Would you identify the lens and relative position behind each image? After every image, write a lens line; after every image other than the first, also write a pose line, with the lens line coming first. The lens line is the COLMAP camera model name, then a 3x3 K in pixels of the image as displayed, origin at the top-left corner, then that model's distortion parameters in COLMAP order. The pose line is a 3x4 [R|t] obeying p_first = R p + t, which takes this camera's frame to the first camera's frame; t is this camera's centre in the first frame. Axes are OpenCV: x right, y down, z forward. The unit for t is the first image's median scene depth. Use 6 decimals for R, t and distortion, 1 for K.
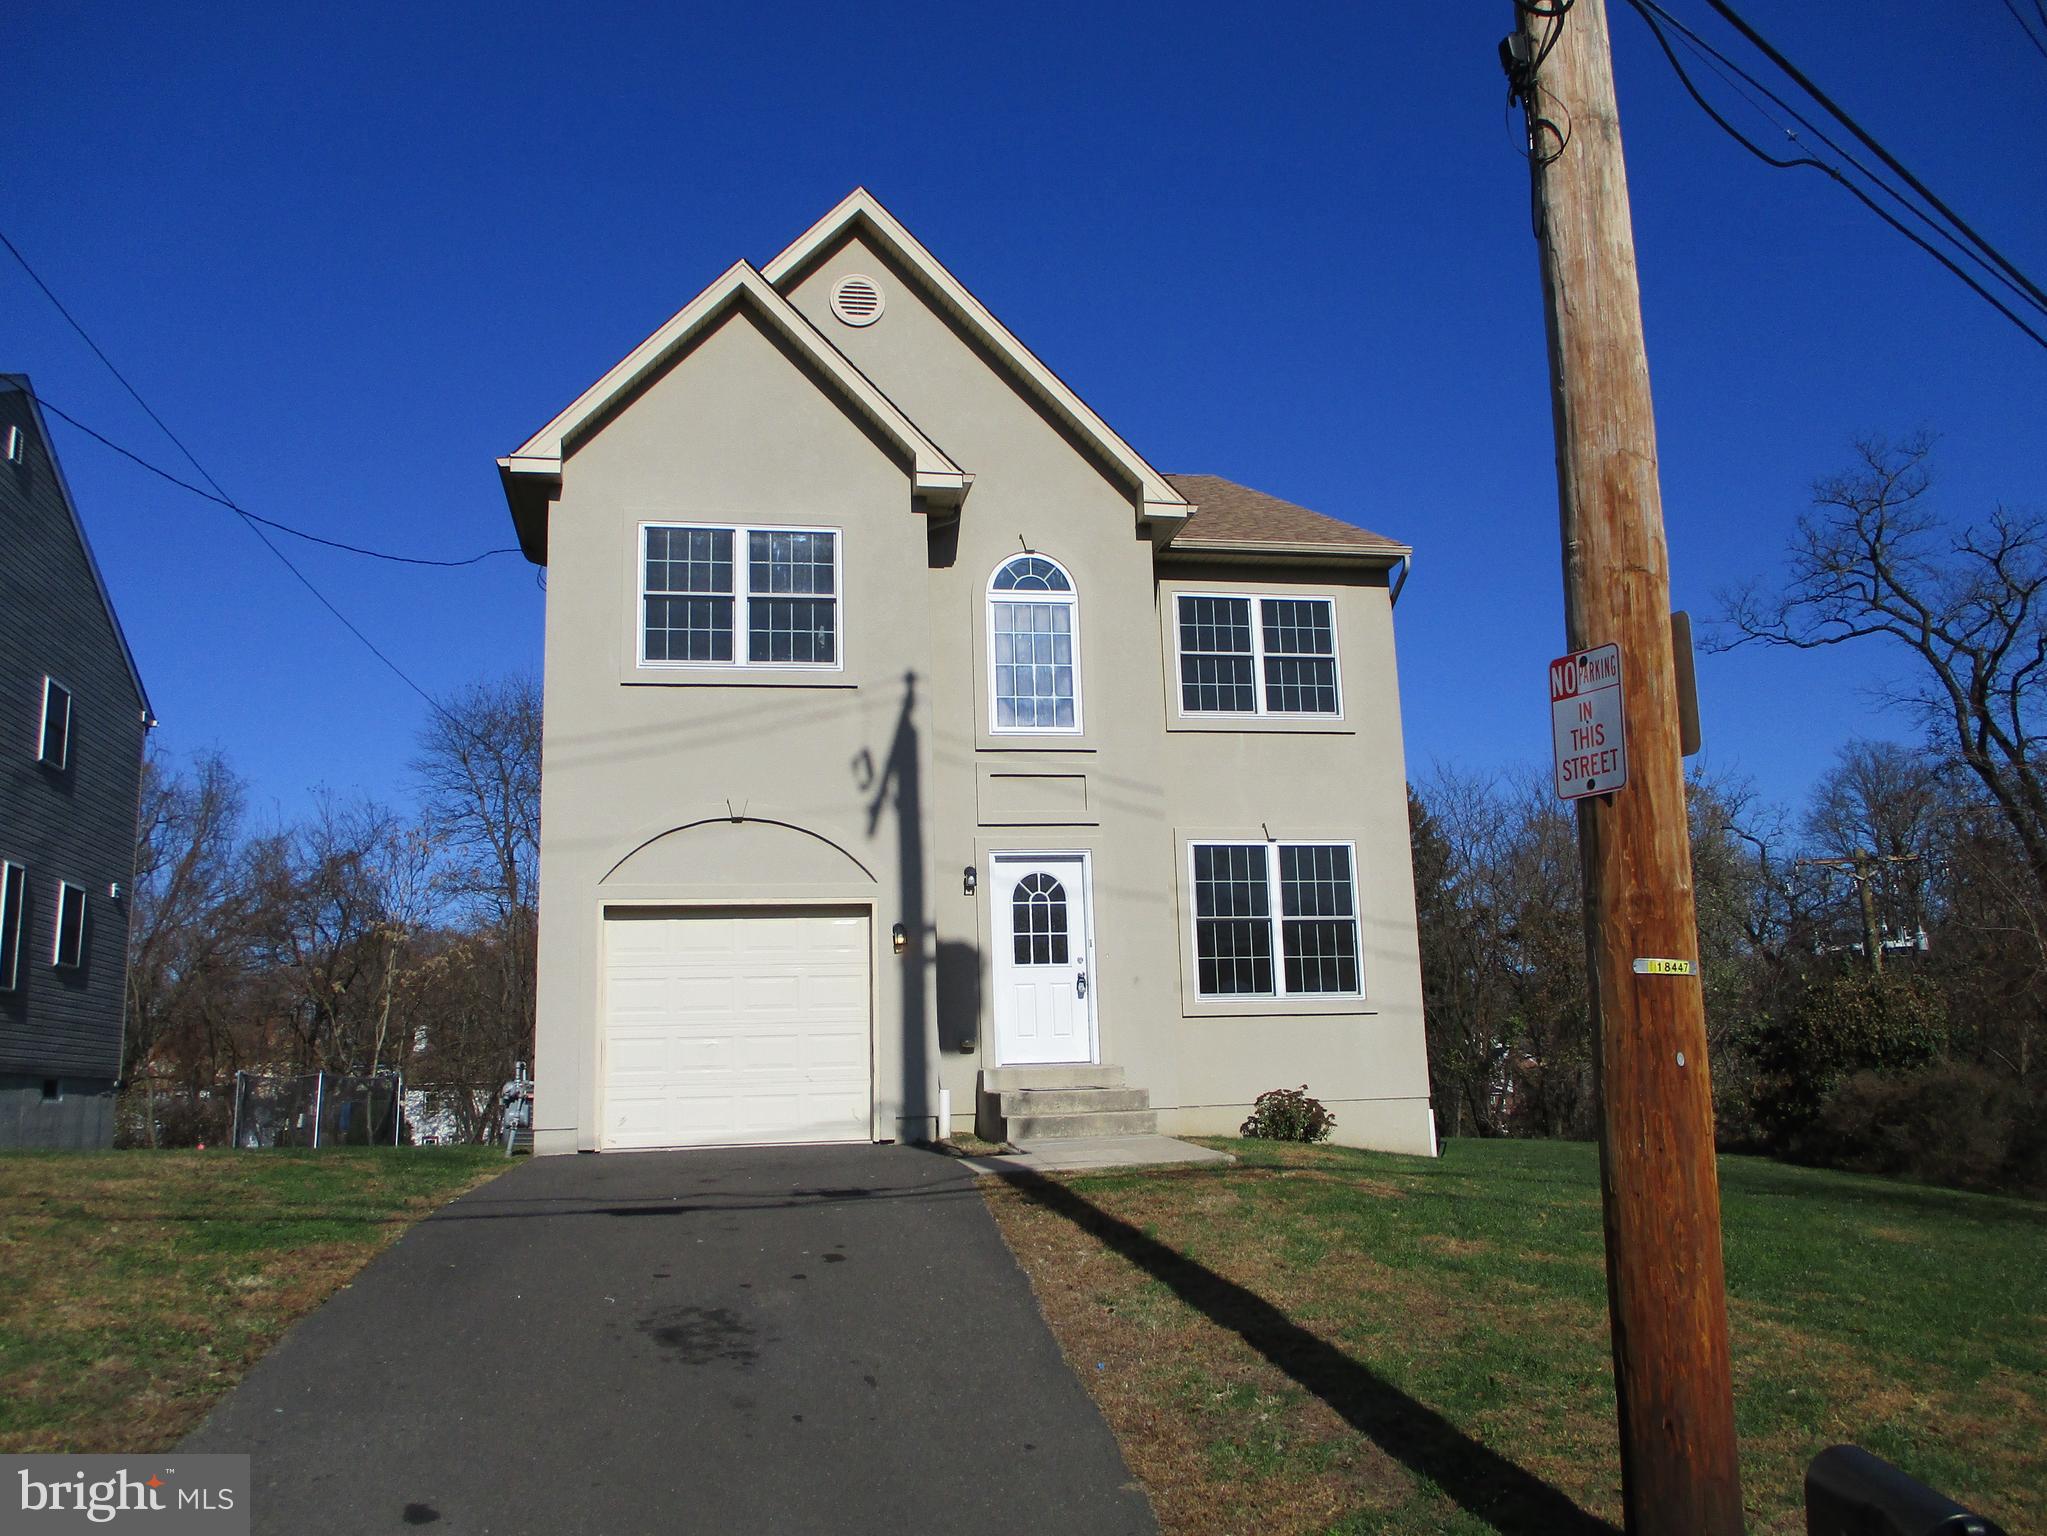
lens RADIAL K [[1712.8, 0, 1019.7], [0, 1712.8, 767.6], [0, 0, 1]] dist [-0.017703, 0.003699]
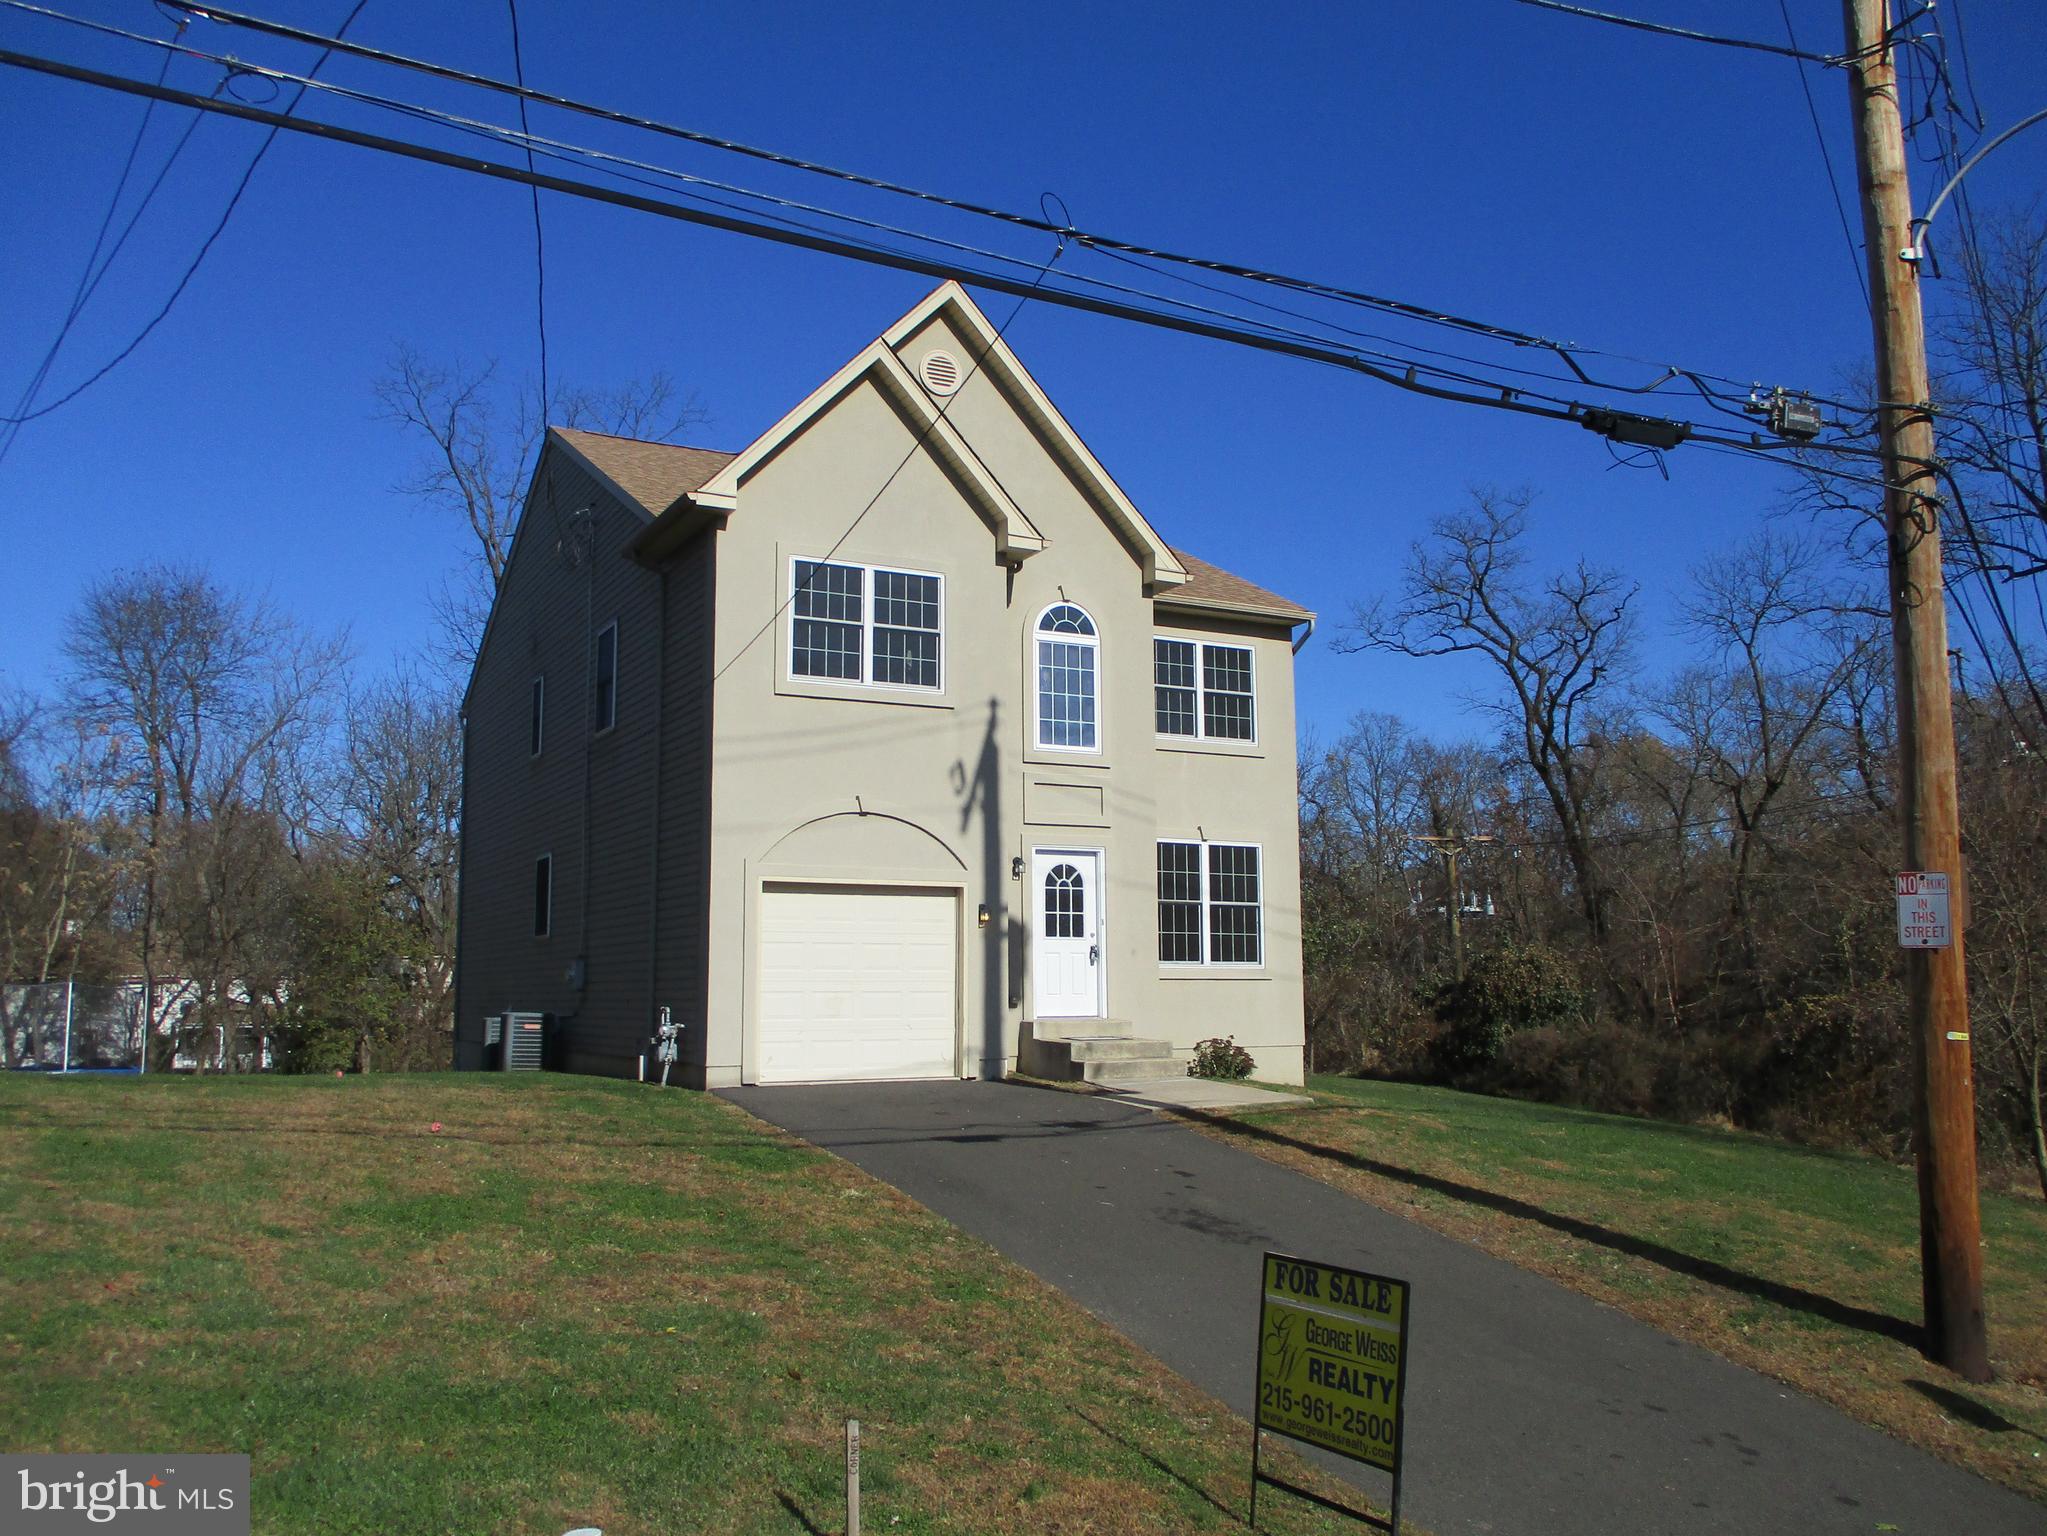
lens RADIAL K [[1712.8, 0, 1021.6], [0, 1712.8, 777.2], [0, 0, 1]] dist [-0.017703, 0.003699]
pose [[0.954876, 0.063404, 0.290159, -0.377371], [-0.080766, 0.995565, 0.048244, -0.057696], [-0.285814, -0.069502, 0.955762, -0.172895]]
